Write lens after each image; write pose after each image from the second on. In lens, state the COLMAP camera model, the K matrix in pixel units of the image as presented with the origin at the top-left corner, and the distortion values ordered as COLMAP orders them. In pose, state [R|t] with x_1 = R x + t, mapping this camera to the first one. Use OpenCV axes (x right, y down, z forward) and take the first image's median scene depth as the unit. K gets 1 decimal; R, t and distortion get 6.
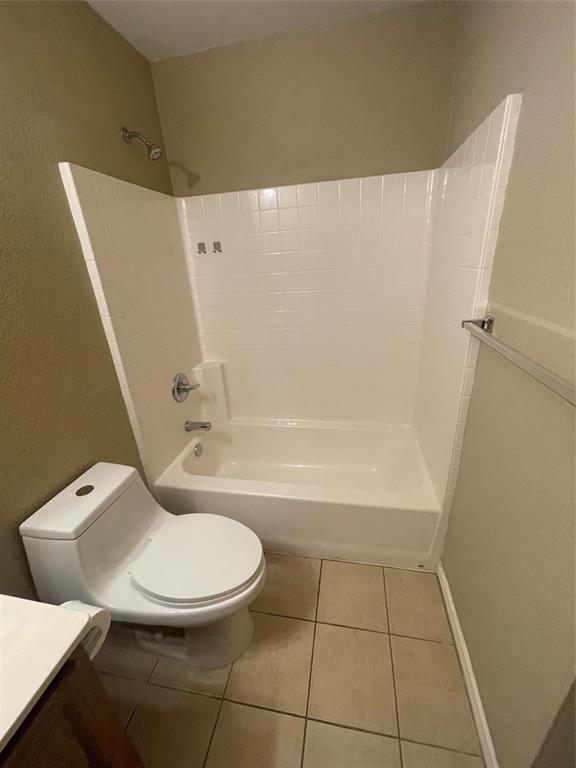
lens RADIAL K [[311.1, 0, 291.3], [0, 311.1, 382.2], [0, 0, 1]] dist [-0.003714, 0.000502]
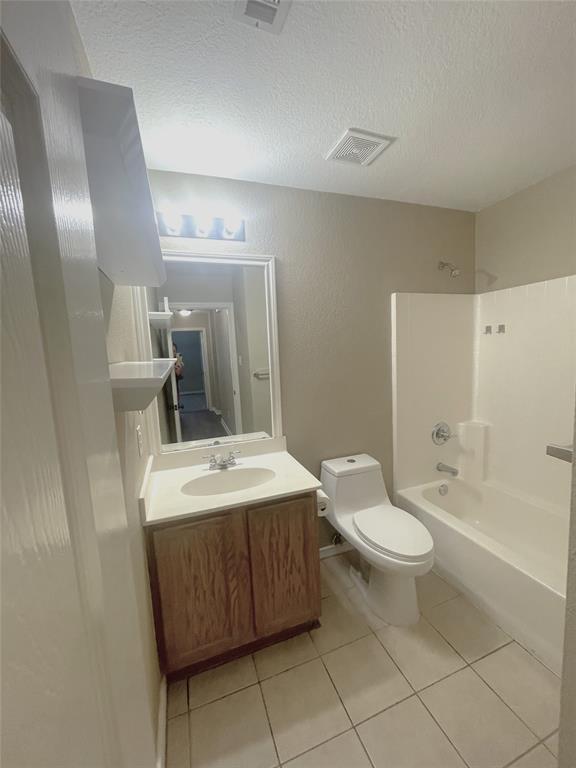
lens RADIAL K [[311.1, 0, 291.3], [0, 311.1, 384.8], [0, 0, 1]] dist [-0.003714, 0.000502]
pose [[0.516070, 0.138880, -0.845213, 0.384159], [-0.301115, 0.953199, -0.027231, 0.046810], [0.801874, 0.268560, 0.533736, -0.229185]]
